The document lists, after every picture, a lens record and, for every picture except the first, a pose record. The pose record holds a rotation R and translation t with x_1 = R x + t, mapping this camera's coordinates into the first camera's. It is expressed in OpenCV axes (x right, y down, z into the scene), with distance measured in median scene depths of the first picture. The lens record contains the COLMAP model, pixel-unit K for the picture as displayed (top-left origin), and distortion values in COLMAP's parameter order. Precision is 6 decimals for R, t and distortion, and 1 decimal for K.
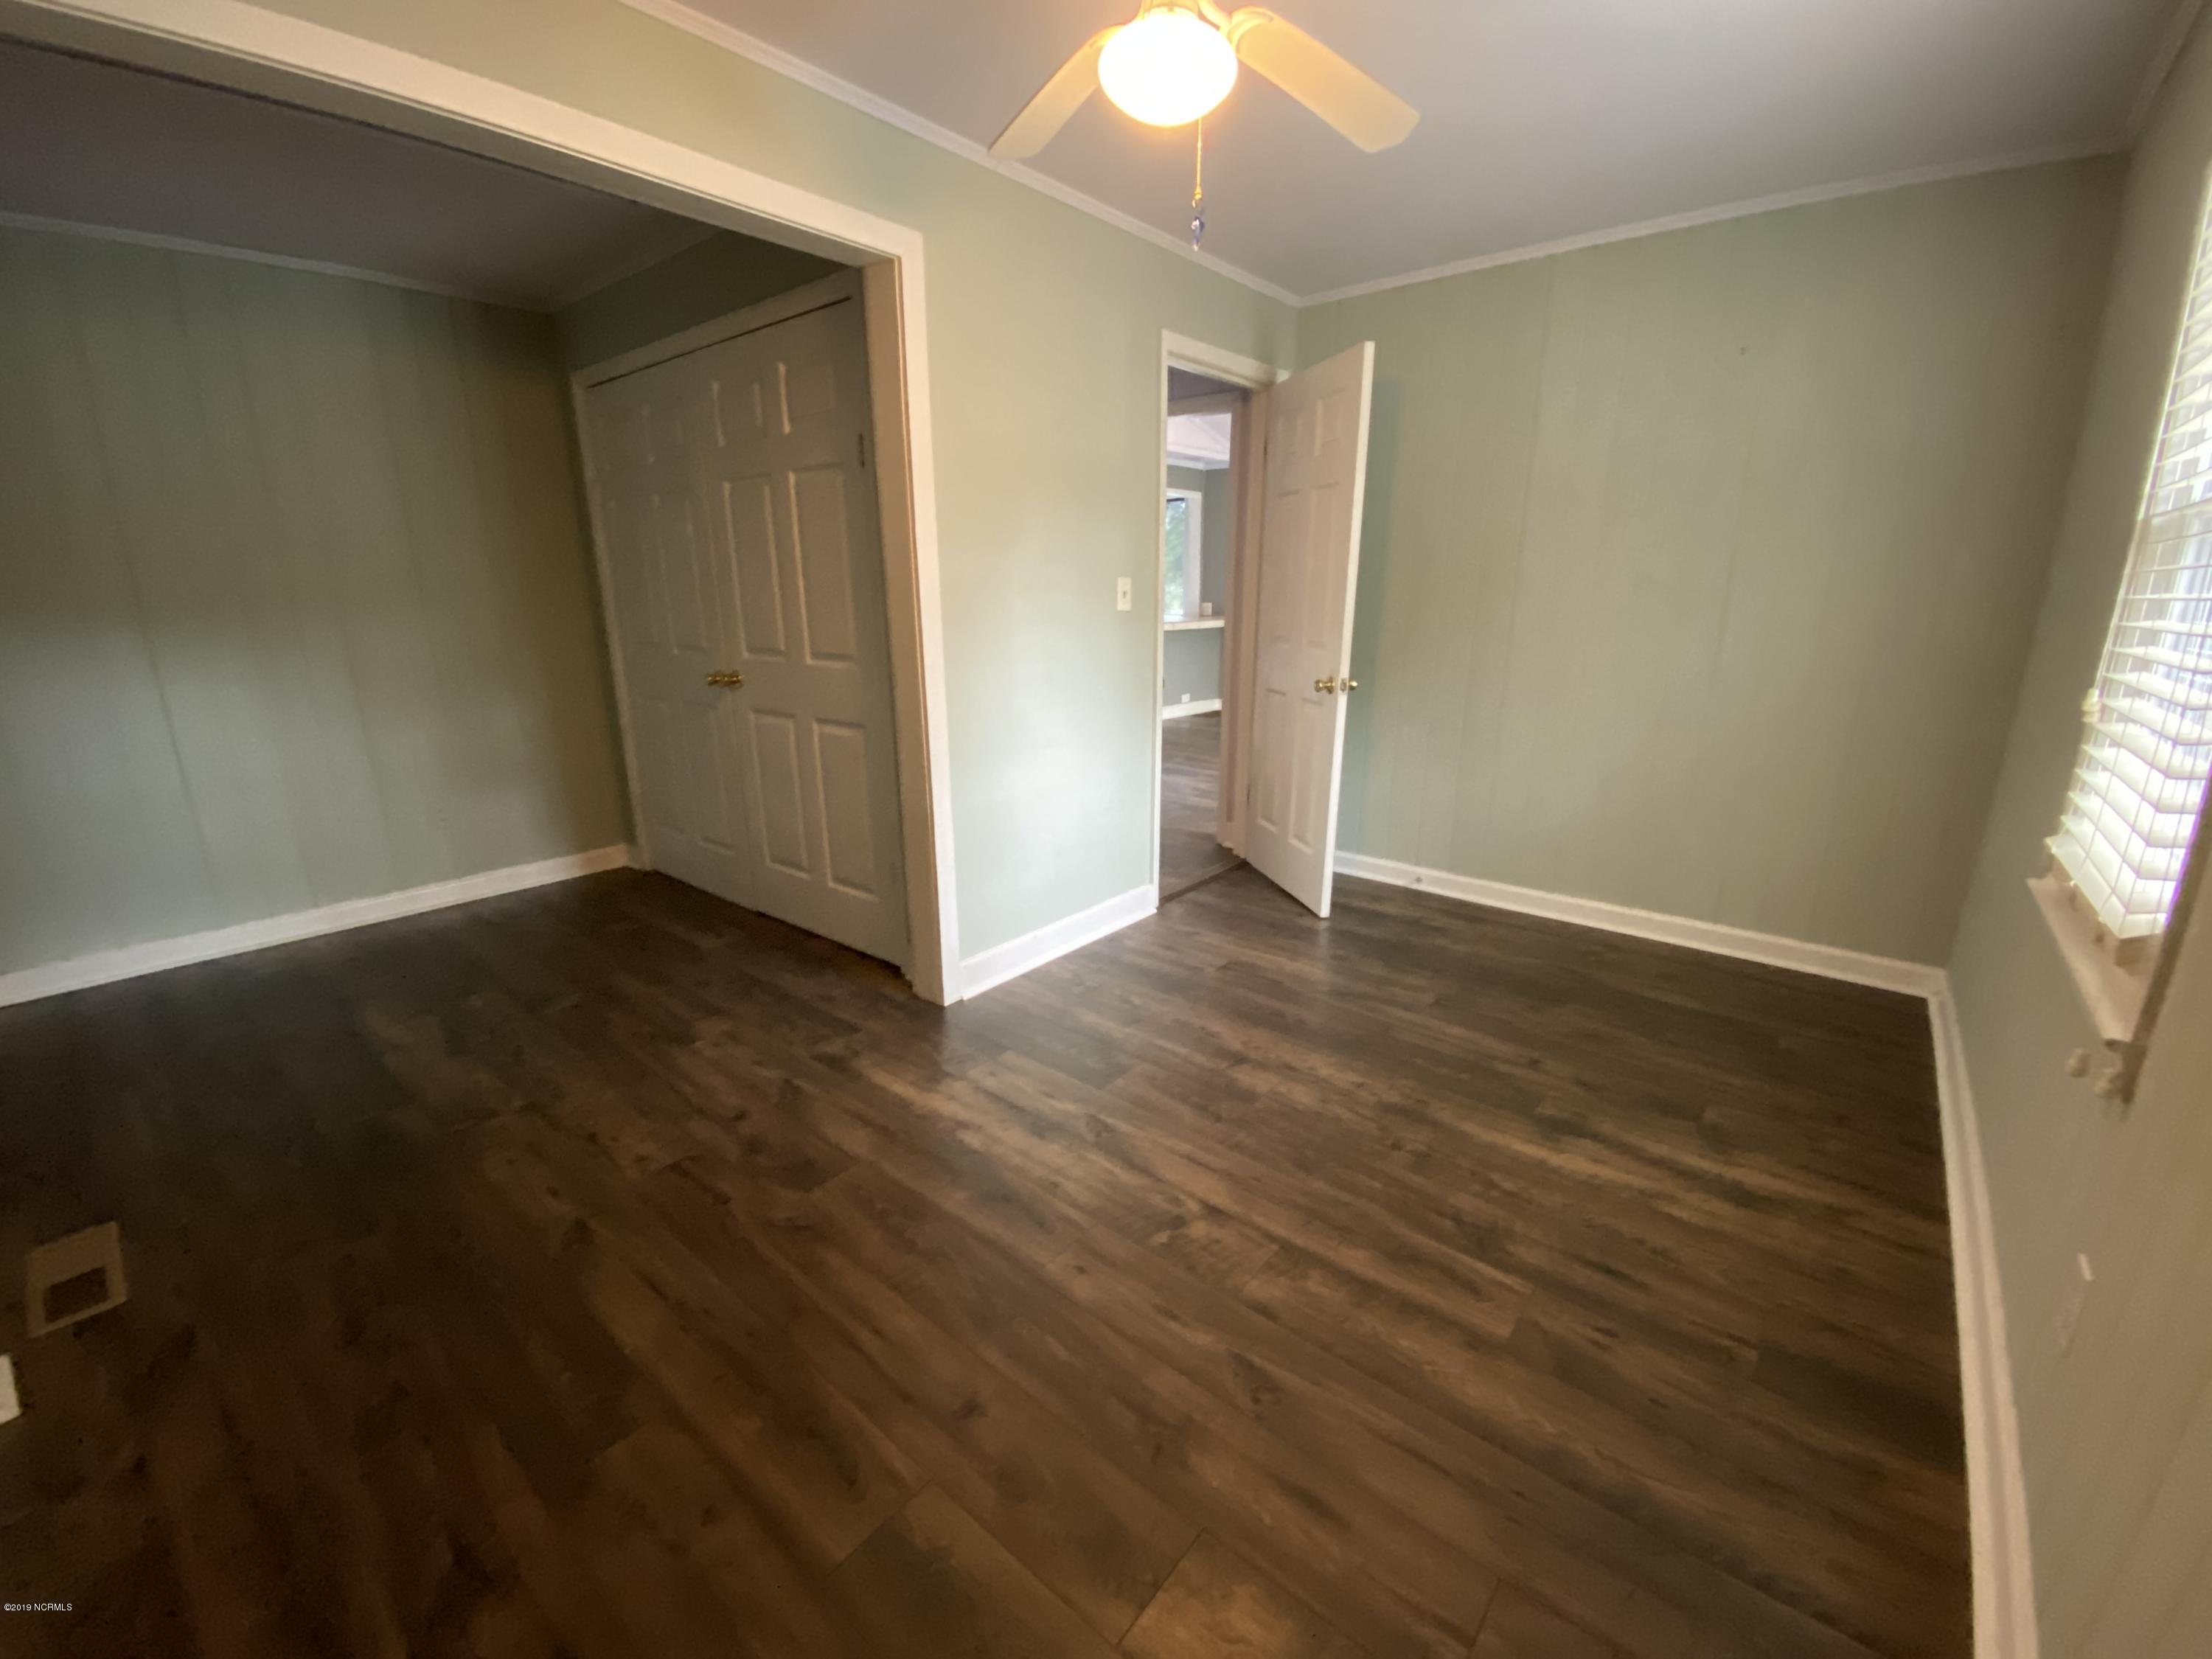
lens RADIAL K [[894.3, 0, 1101.2], [0, 894.3, 831.1], [0, 0, 1]] dist [0.019760, -0.019586]
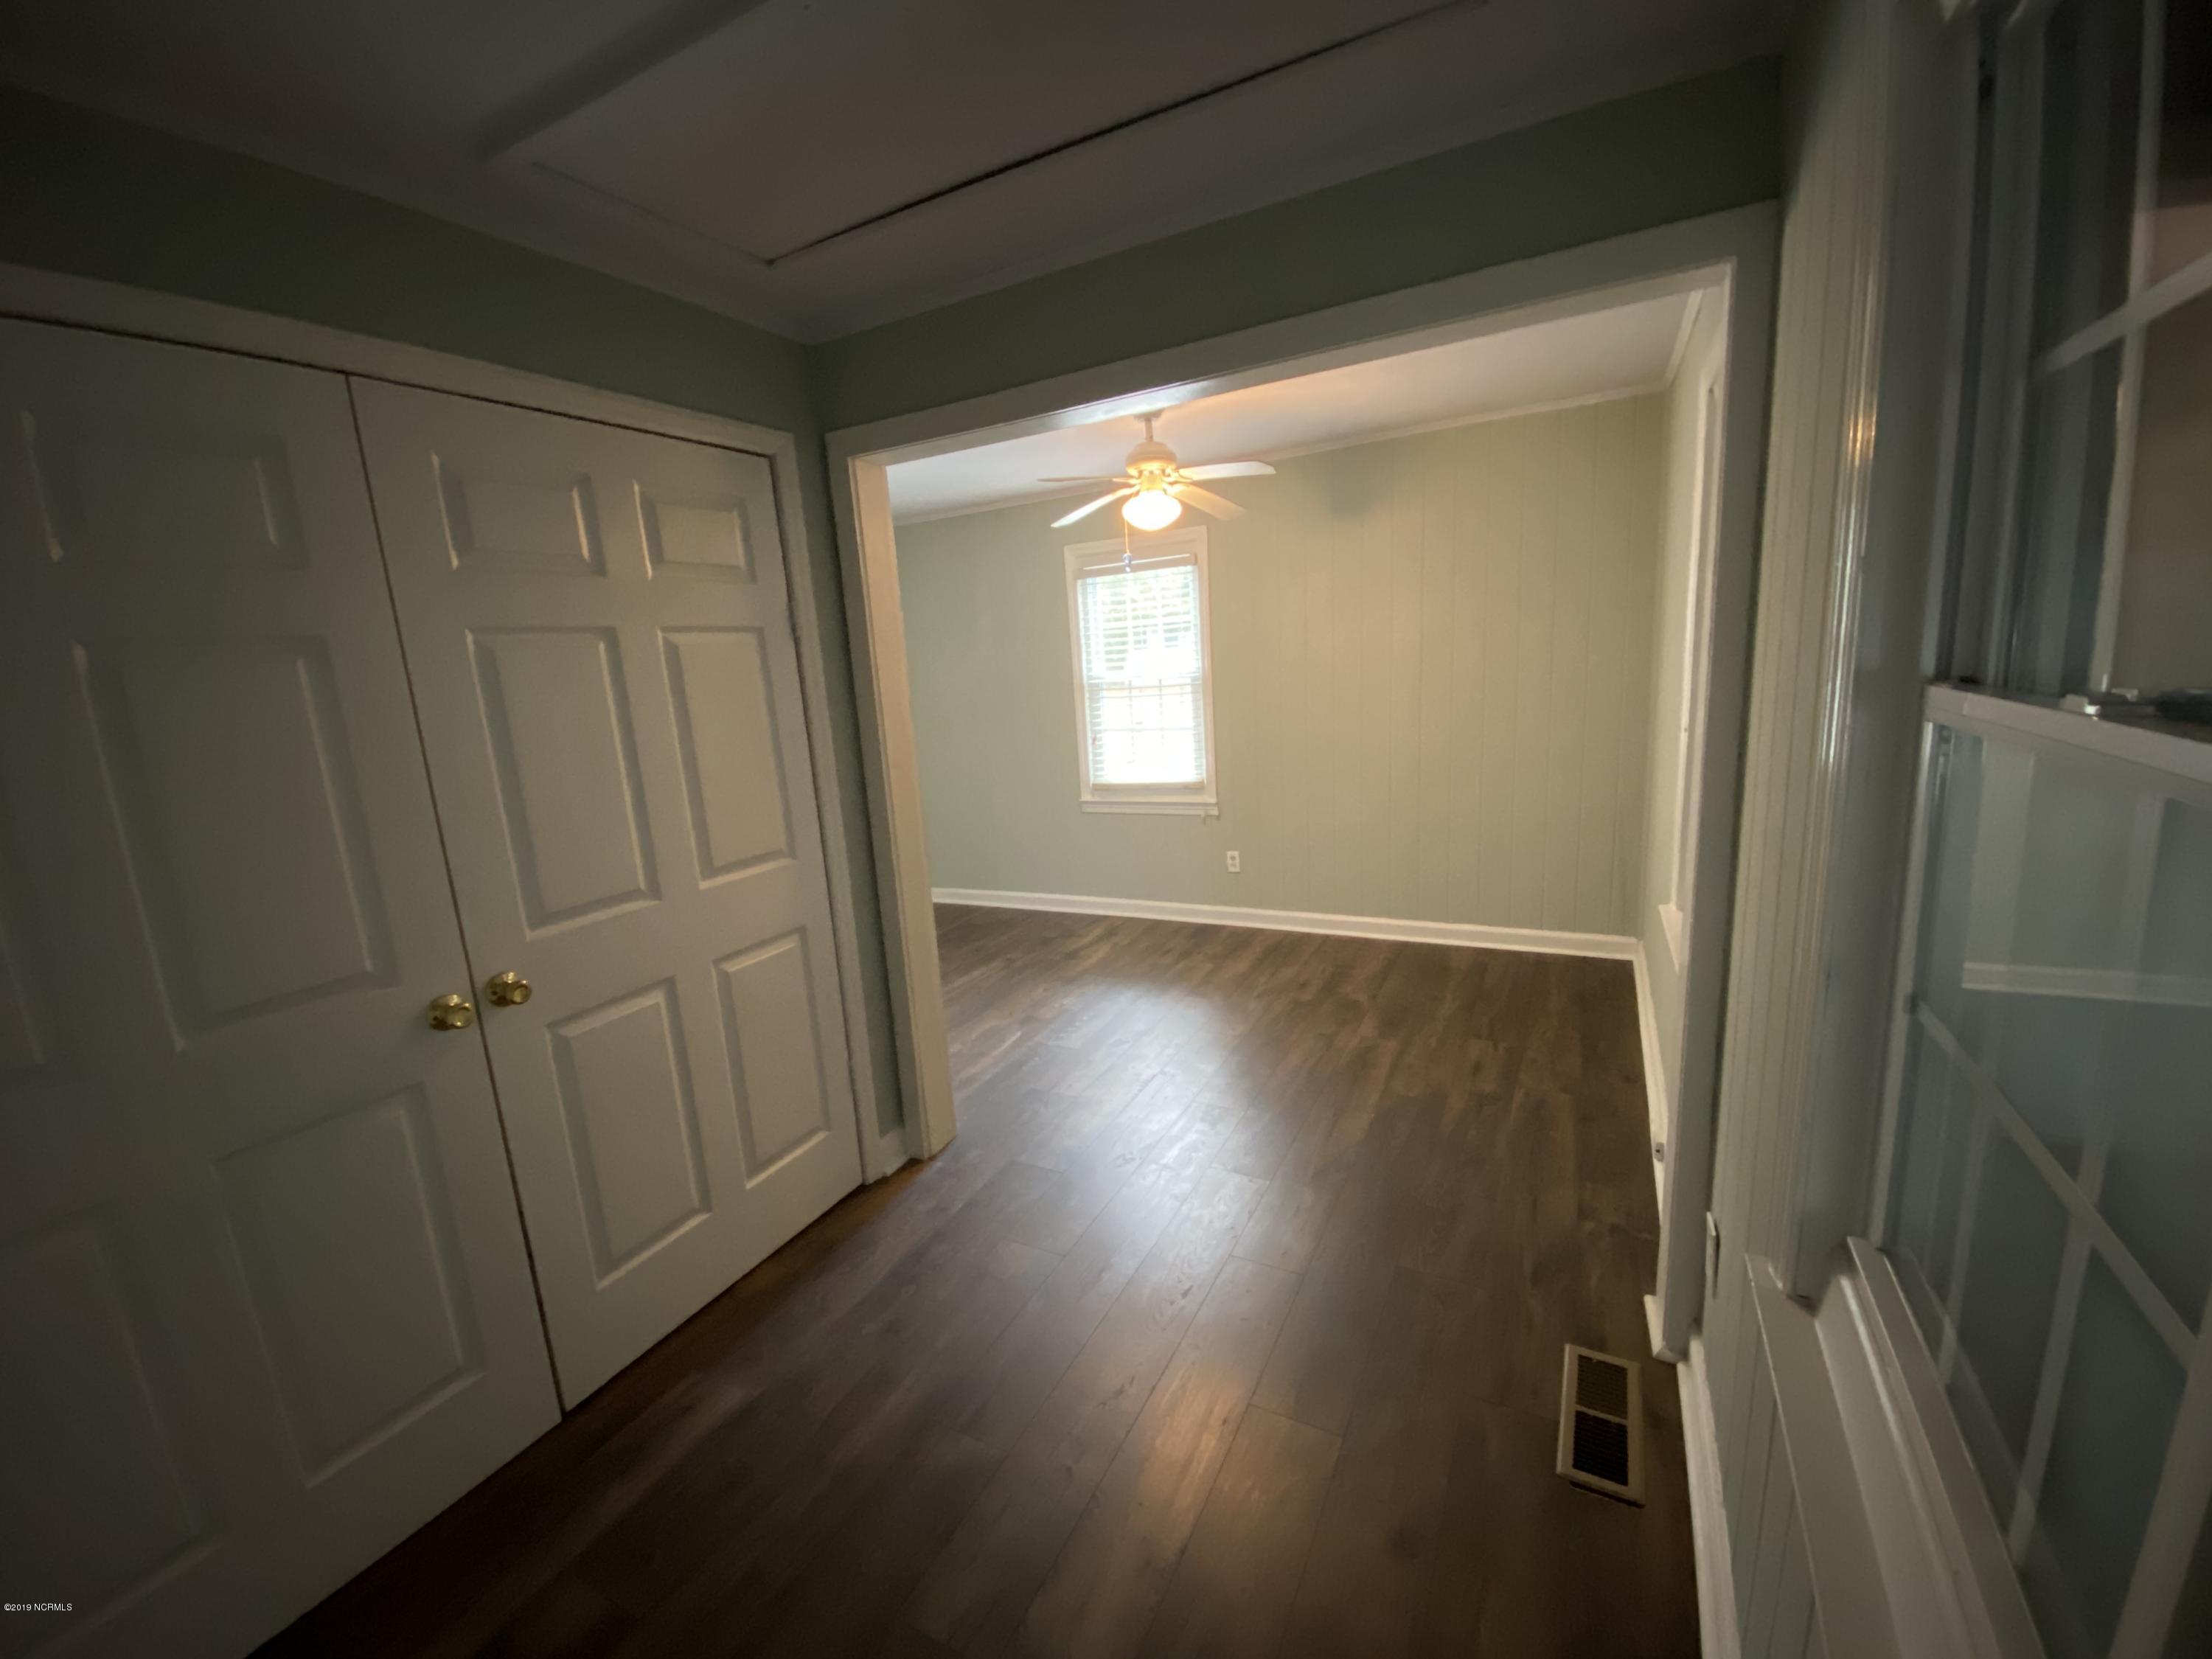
lens RADIAL K [[894.3, 0, 1101.2], [0, 894.3, 831.1], [0, 0, 1]] dist [0.019760, -0.019586]
pose [[-0.203075, -0.169222, 0.964430, -1.555175], [0.324004, 0.917854, 0.229273, -0.420277], [-0.924003, 0.359038, -0.131564, 1.148344]]
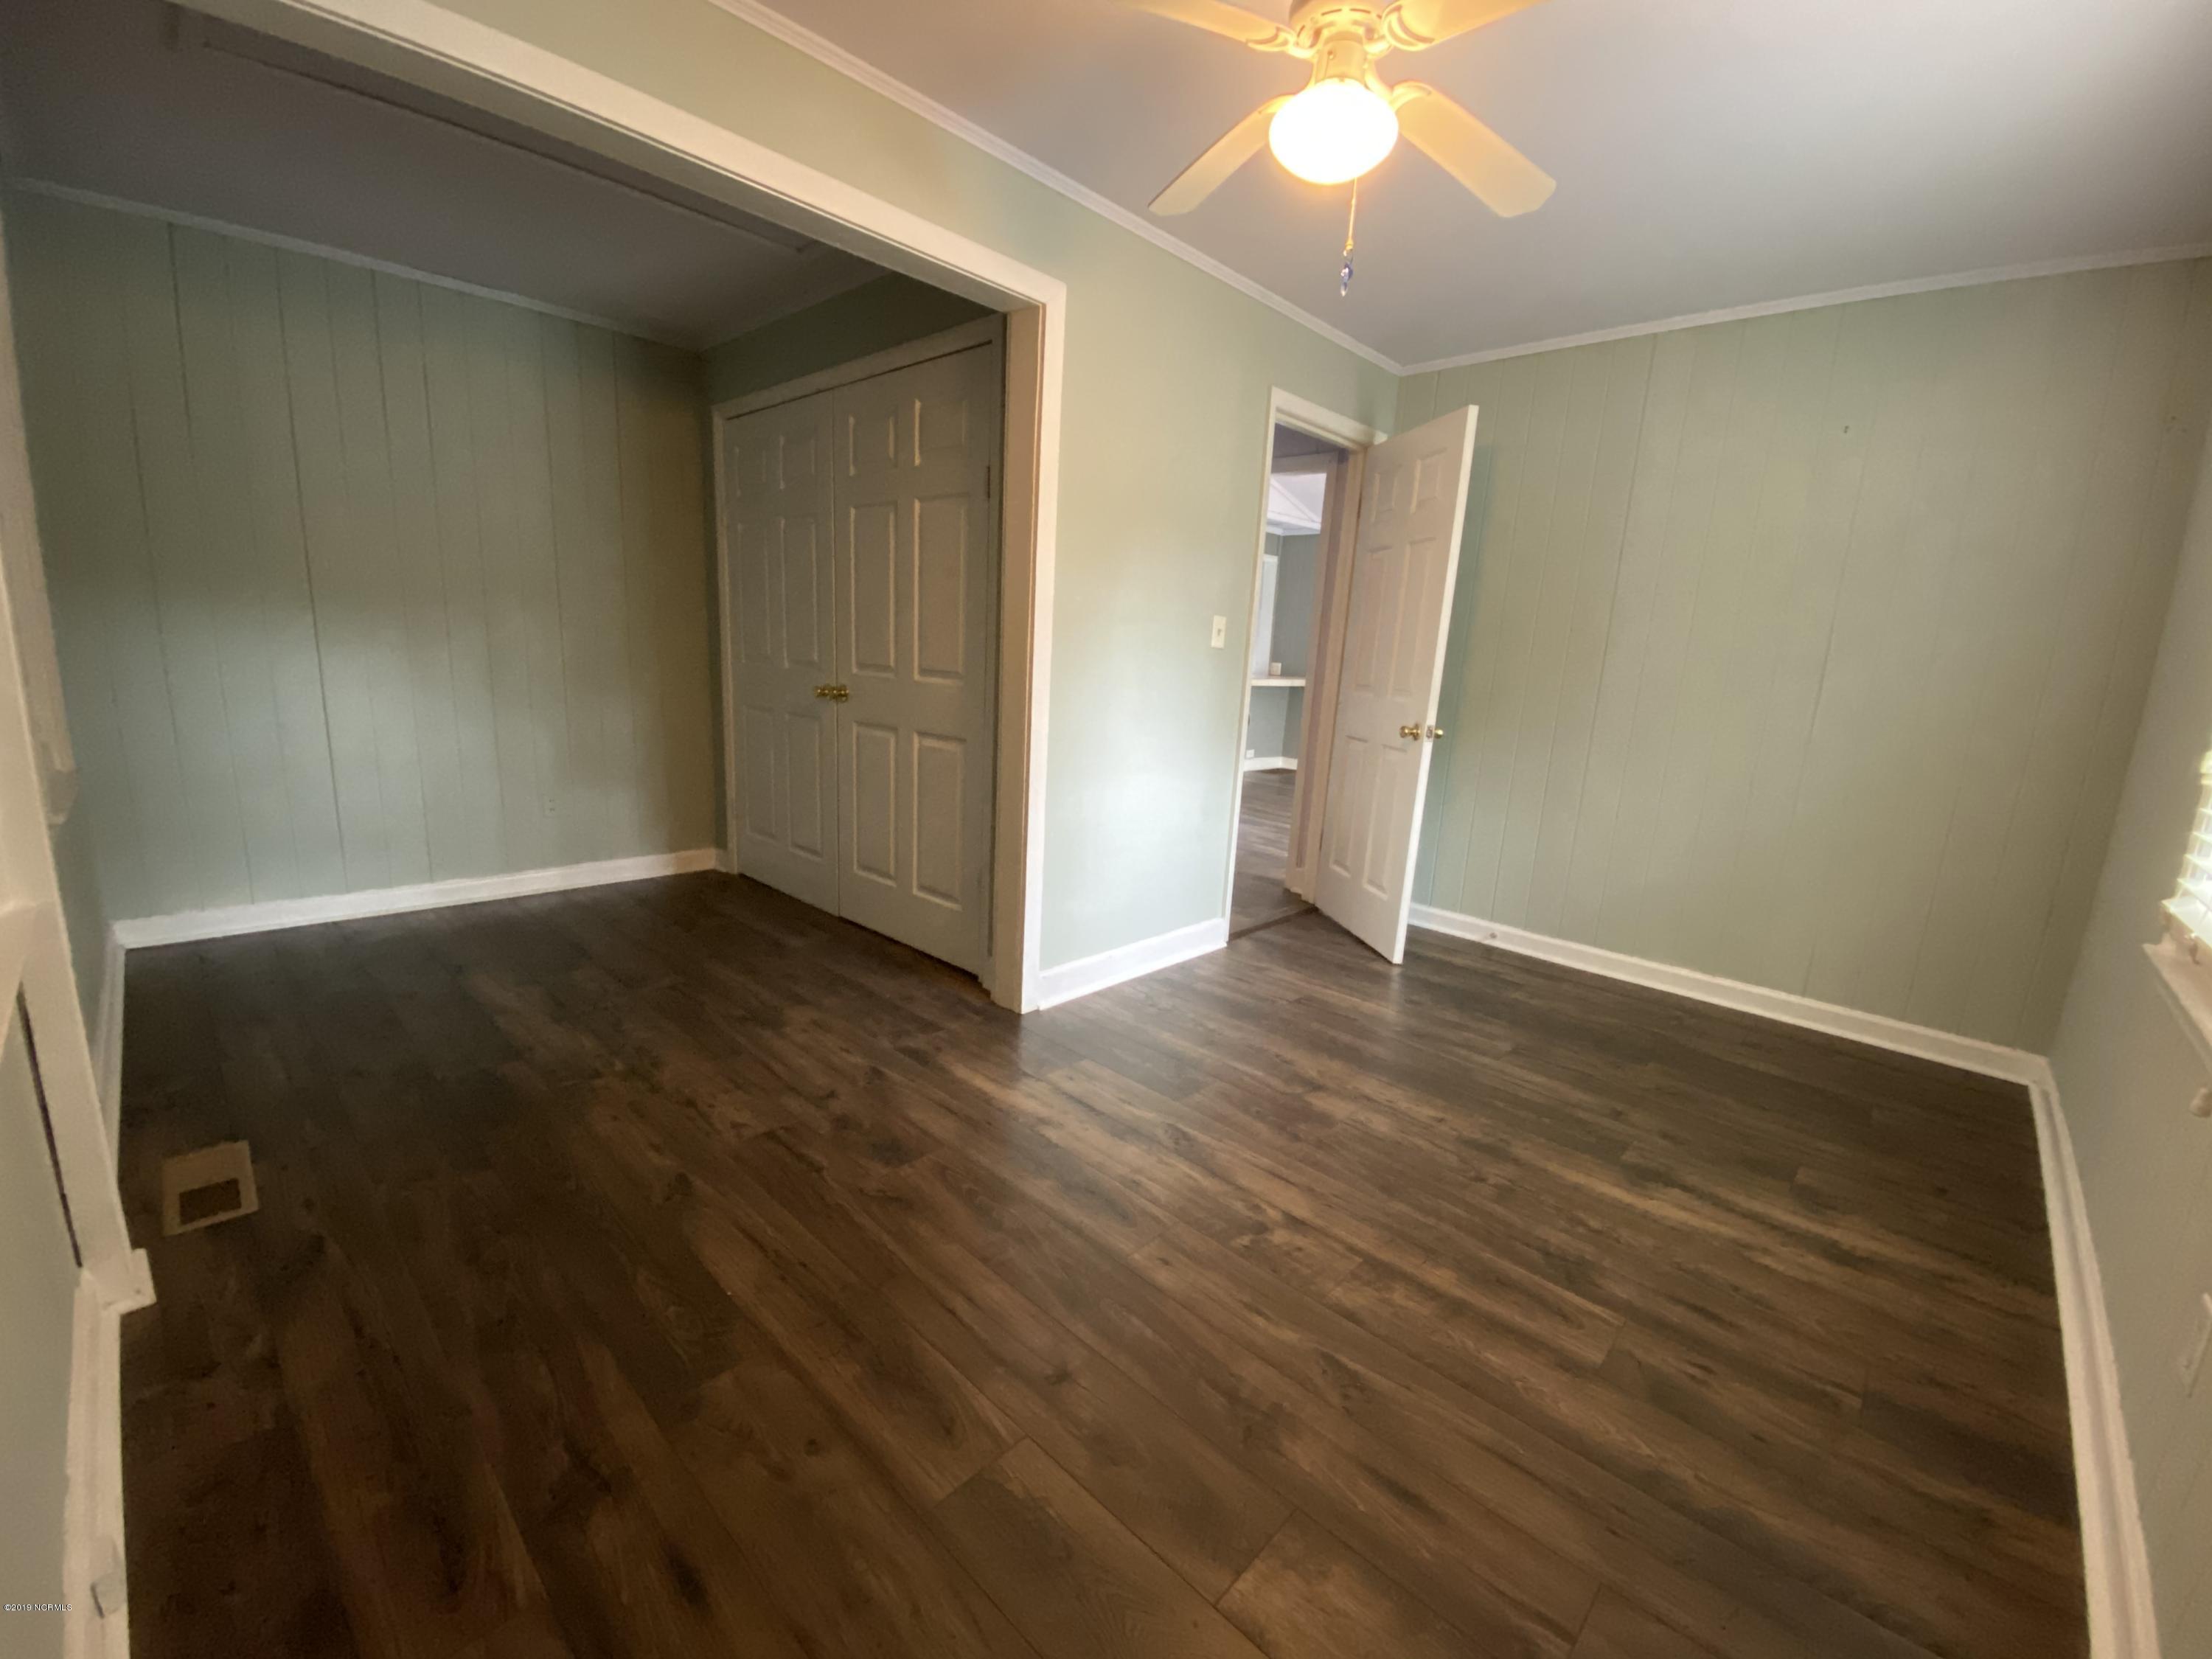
lens RADIAL K [[894.3, 0, 1101.2], [0, 894.3, 831.1], [0, 0, 1]] dist [0.019760, -0.019586]
pose [[0.996338, 0.067625, -0.052321, -0.060819], [-0.070965, 0.995369, -0.064846, 0.062965], [0.047693, 0.068321, 0.996523, -0.035773]]
